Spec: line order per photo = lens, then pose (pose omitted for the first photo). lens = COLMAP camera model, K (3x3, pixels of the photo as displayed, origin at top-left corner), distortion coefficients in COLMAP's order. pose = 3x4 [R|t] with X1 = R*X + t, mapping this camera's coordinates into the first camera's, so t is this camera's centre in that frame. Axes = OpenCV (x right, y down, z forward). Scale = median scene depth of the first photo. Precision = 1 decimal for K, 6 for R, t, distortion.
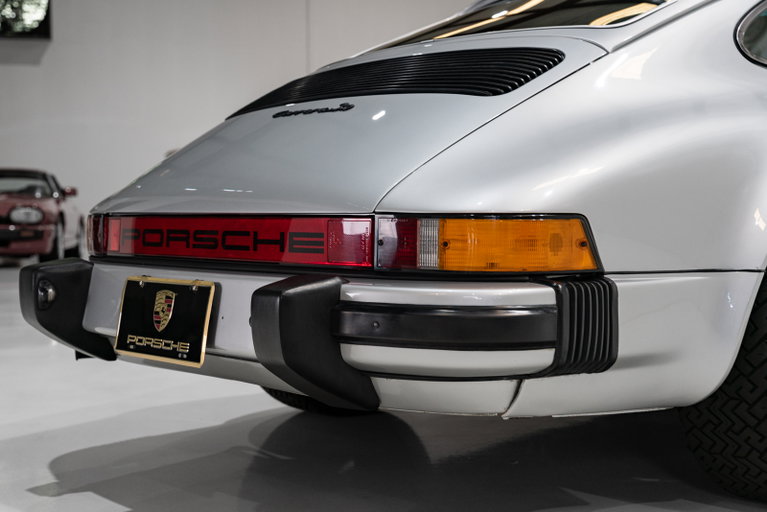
lens RADIAL K [[1092.9, 0, 383.5], [0, 1092.9, 256.0], [0, 0, 1]] dist [0.003843, 0.128001]
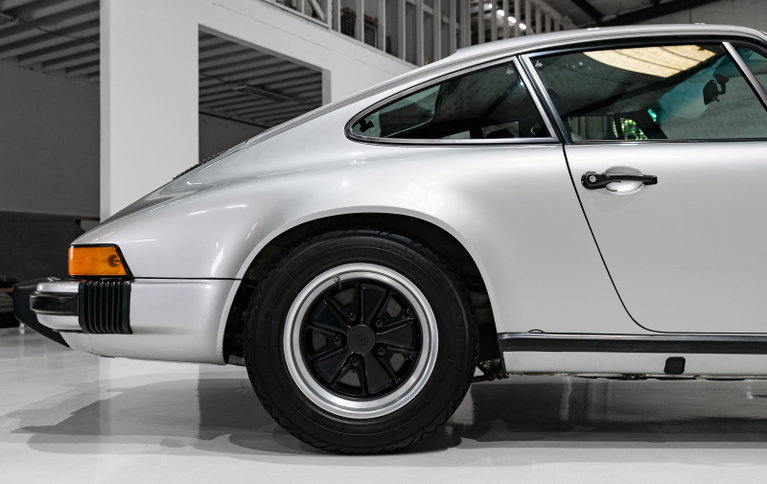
lens RADIAL K [[784.2, 0, 372.3], [0, 784.2, 239.2], [0, 0, 1]] dist [0.020634, -0.001593]
pose [[0.724374, -0.018452, -0.689160, 1.219178], [-0.023776, 0.998378, -0.051722, 0.009383], [0.688997, 0.053851, 0.722760, 0.313579]]
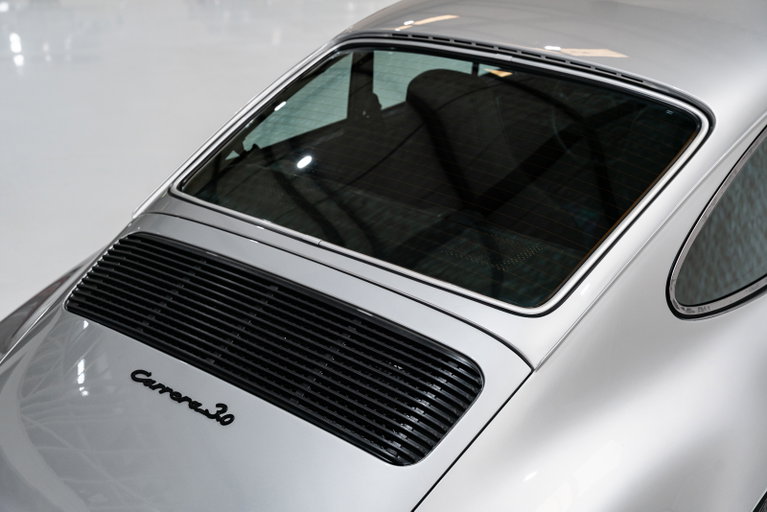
lens RADIAL K [[1092.9, 0, 383.5], [0, 1092.9, 256.0], [0, 0, 1]] dist [0.003843, 0.128001]
pose [[0.988777, -0.035042, 0.145234, -0.033552], [-0.020827, 0.930284, 0.366249, -0.616893], [-0.147943, -0.365164, 0.919113, 0.279638]]
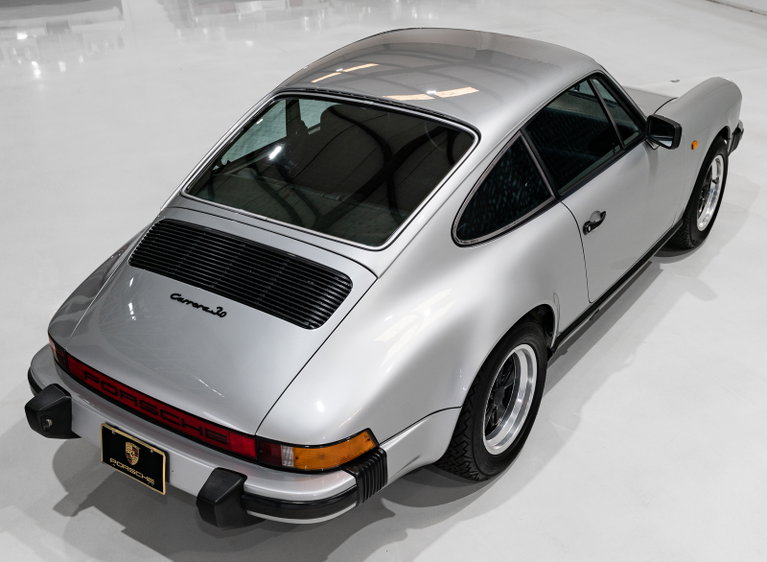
lens RADIAL K [[918.7, 0, 401.3], [0, 918.7, 308.2], [0, 0, 1]] dist [-0.004520, 0.042191]
pose [[0.976266, -0.117917, 0.181662, -0.021986], [0.021612, 0.887642, 0.460027, -0.842401], [-0.215496, -0.445183, 0.869122, -0.268611]]
